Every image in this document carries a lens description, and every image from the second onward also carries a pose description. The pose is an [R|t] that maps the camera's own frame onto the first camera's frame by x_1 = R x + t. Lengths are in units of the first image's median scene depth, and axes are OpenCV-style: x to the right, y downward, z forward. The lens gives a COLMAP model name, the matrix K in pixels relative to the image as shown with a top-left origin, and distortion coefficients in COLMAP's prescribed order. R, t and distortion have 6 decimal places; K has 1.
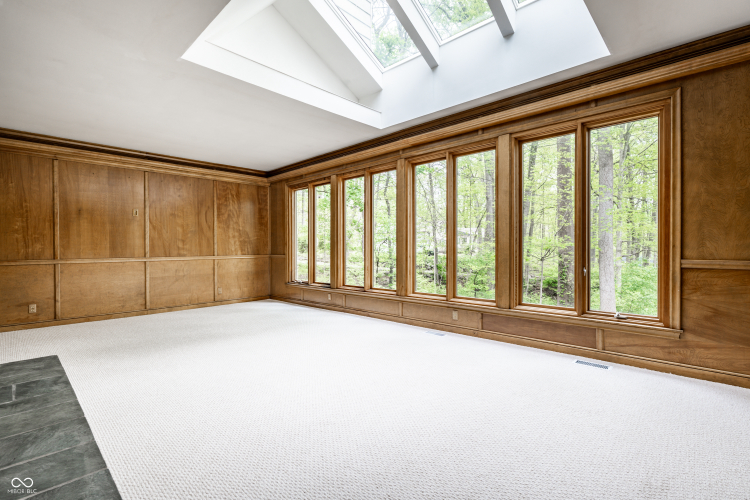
lens RADIAL K [[353.1, 0, 375.0], [0, 353.1, 250.0], [0, 0, 1]] dist [-0.000892, -0.000020]
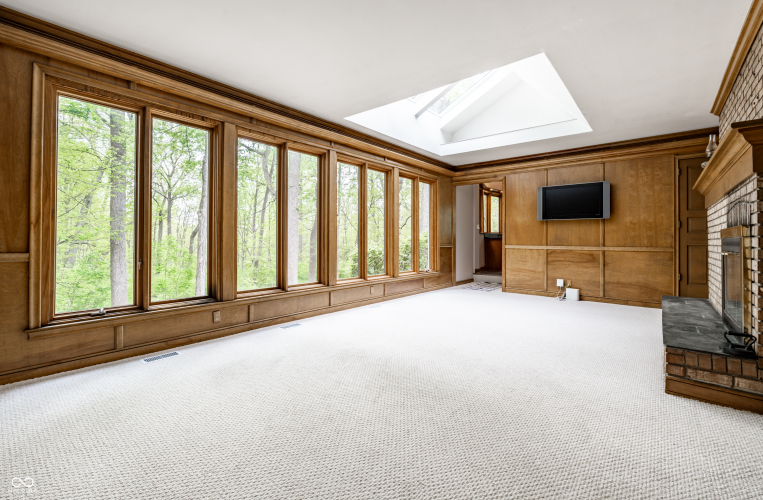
lens RADIAL K [[333.4, 0, 382.1], [0, 333.4, 236.5], [0, 0, 1]] dist [0.000454, 0.000020]
pose [[-0.062353, 0.012695, 0.997973, -0.897383], [0.000196, 0.999919, -0.012708, 0.002683], [-0.998054, -0.000597, -0.062350, 0.923721]]
